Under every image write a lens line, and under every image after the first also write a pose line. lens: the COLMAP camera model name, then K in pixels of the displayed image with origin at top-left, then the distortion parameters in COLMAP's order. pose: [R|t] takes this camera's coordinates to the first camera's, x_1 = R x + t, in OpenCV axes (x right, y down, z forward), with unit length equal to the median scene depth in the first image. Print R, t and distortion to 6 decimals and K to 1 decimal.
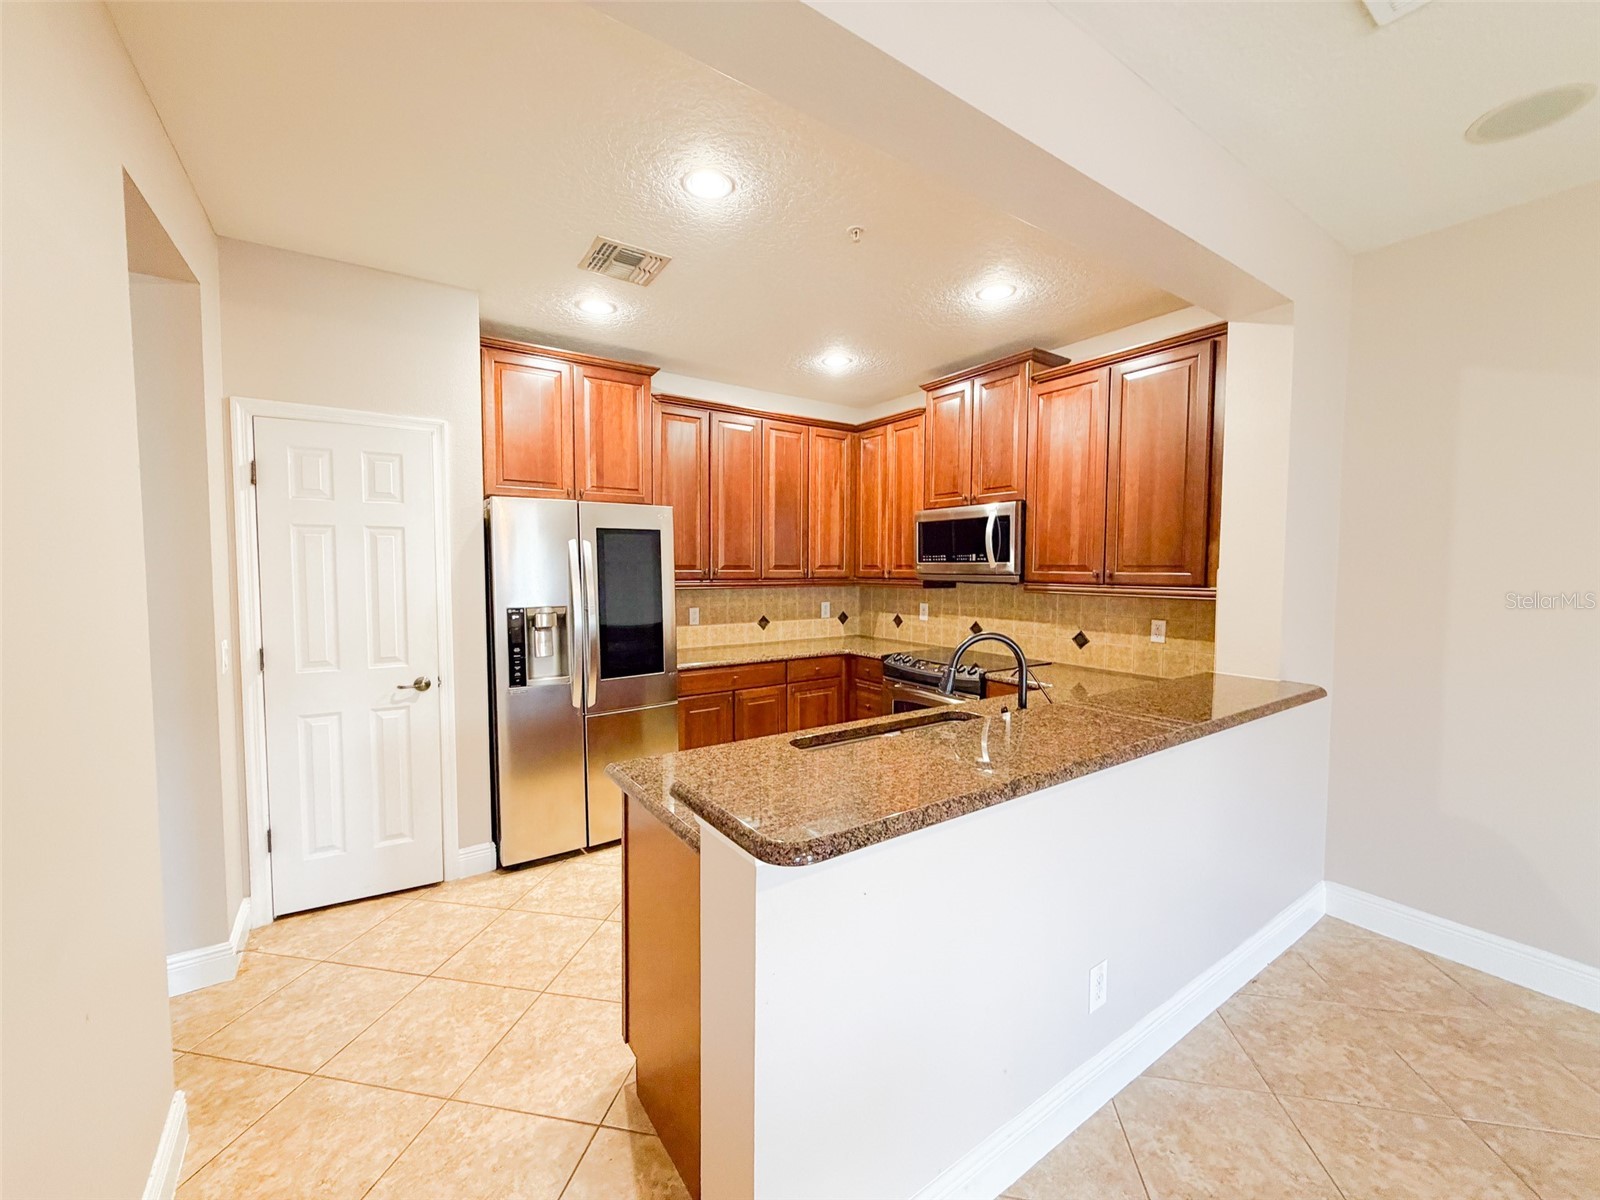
lens RADIAL K [[636.0, 0, 795.5], [0, 636.0, 600.6], [0, 0, 1]] dist [-0.000777, -0.000389]
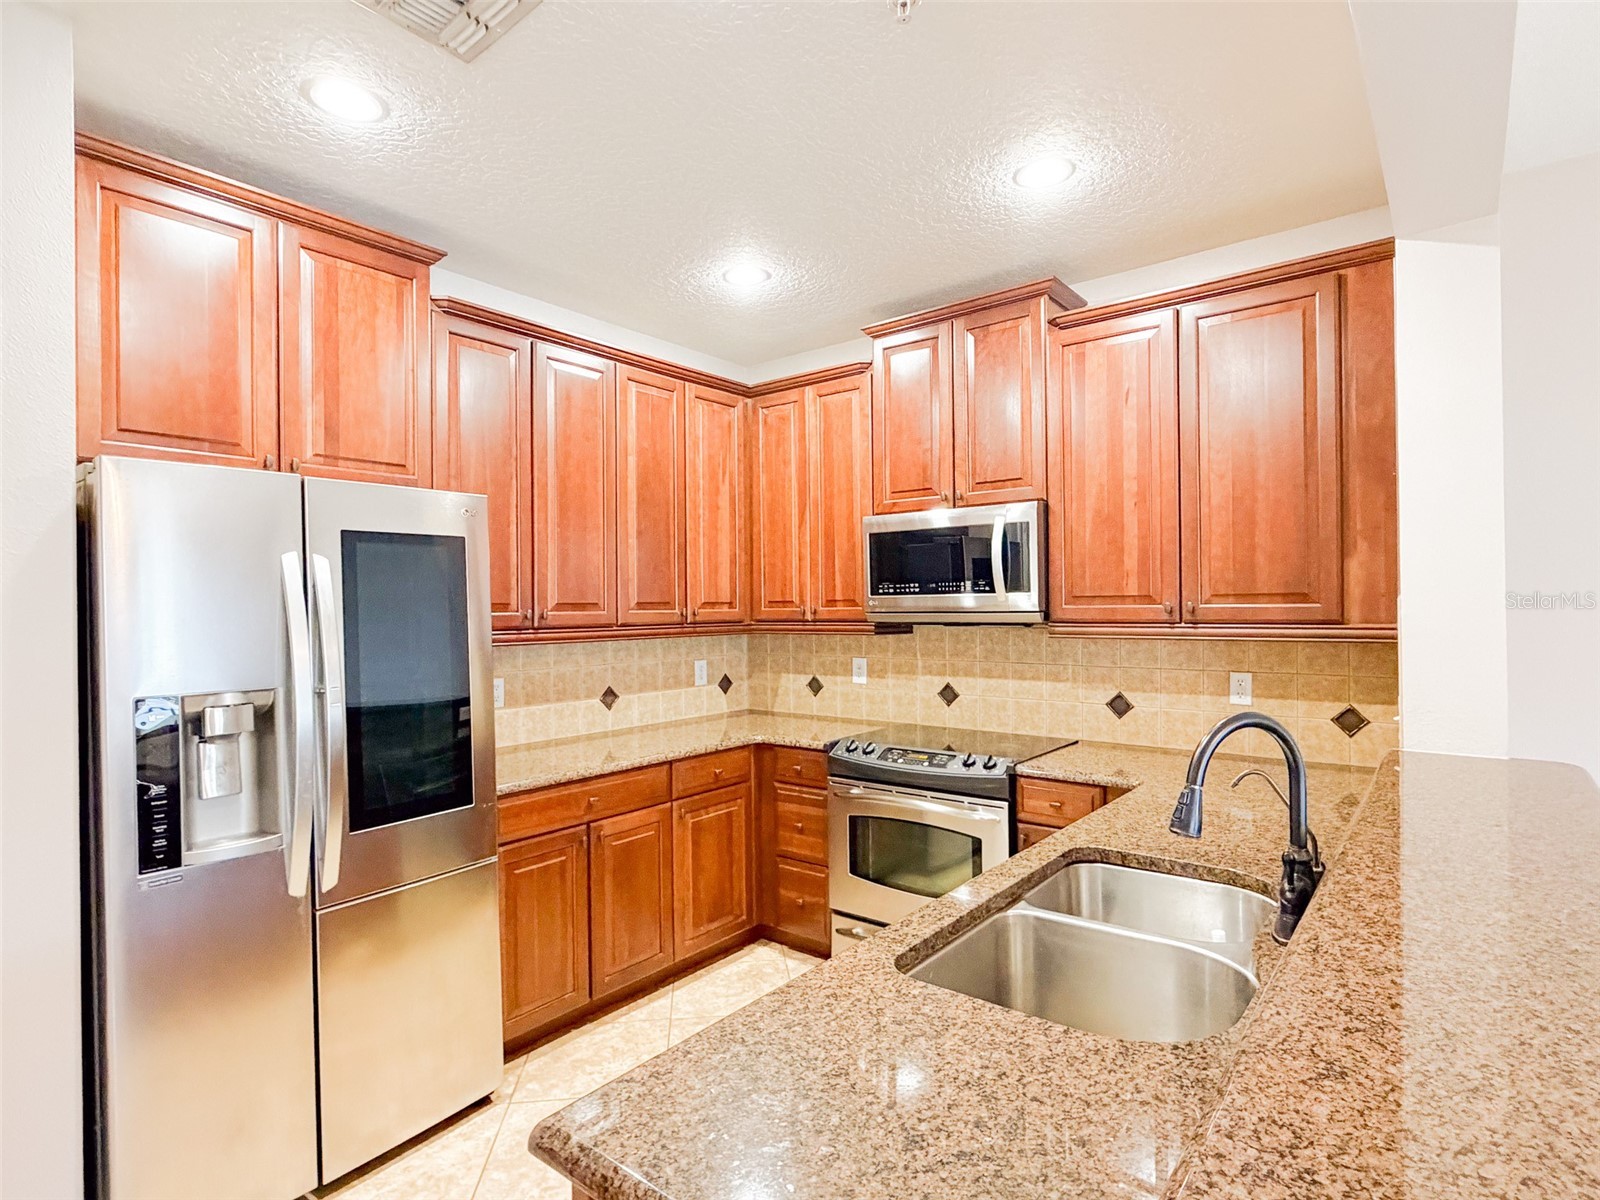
lens RADIAL K [[836.9, 0, 798.9], [0, 836.9, 604.9], [0, 0, 1]] dist [0.000472, -0.002651]
pose [[0.956061, -0.012355, 0.292909, -0.136838], [0.028893, 0.998218, -0.052204, -0.008622], [-0.291742, 0.058373, 0.954714, 0.224421]]
